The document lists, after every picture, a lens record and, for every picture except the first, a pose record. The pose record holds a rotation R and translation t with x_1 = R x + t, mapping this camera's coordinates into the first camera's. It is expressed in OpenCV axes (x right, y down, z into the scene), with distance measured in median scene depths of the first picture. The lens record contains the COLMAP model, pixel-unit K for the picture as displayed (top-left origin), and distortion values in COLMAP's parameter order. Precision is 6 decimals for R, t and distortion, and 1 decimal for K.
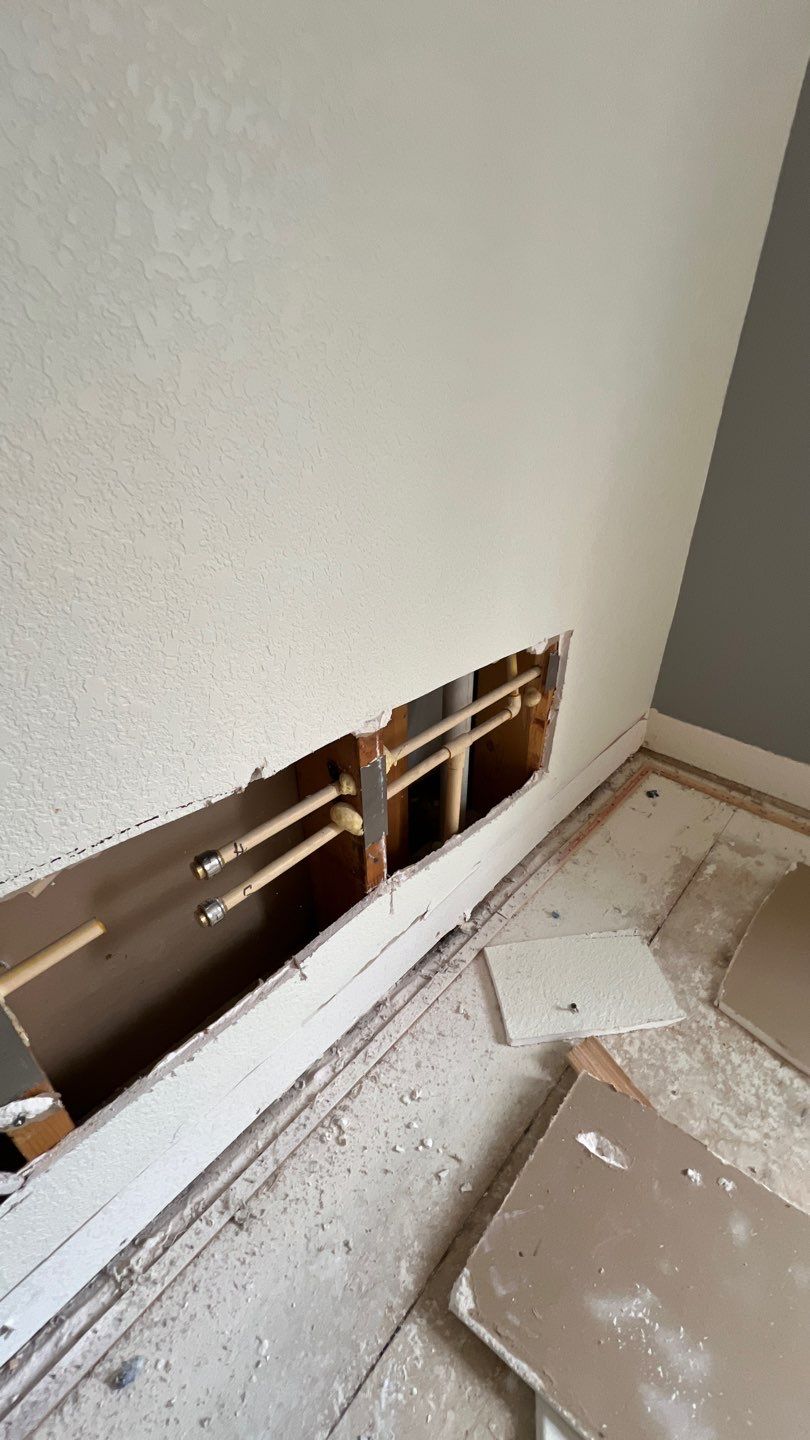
lens RADIAL K [[574.3, 0, 402.3], [0, 574.3, 717.2], [0, 0, 1]] dist [0.001407, 0.000135]
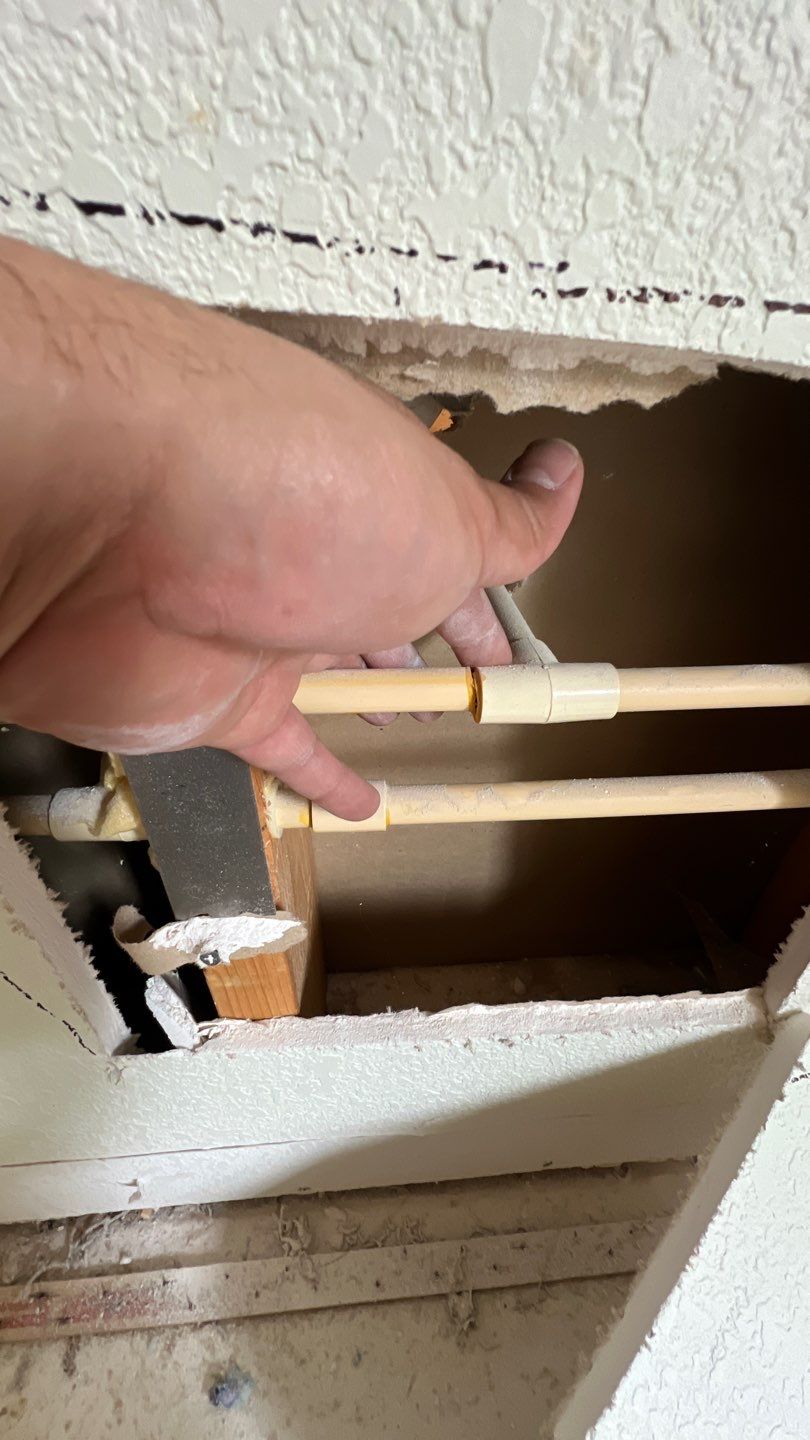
lens RADIAL K [[574.3, 0, 392.8], [0, 574.3, 713.1], [0, 0, 1]] dist [0.001407, 0.000135]
pose [[0.730486, 0.395120, -0.557020, -0.200817], [-0.353591, 0.916620, 0.186496, 0.203404], [0.584264, 0.060725, 0.809289, 0.382911]]
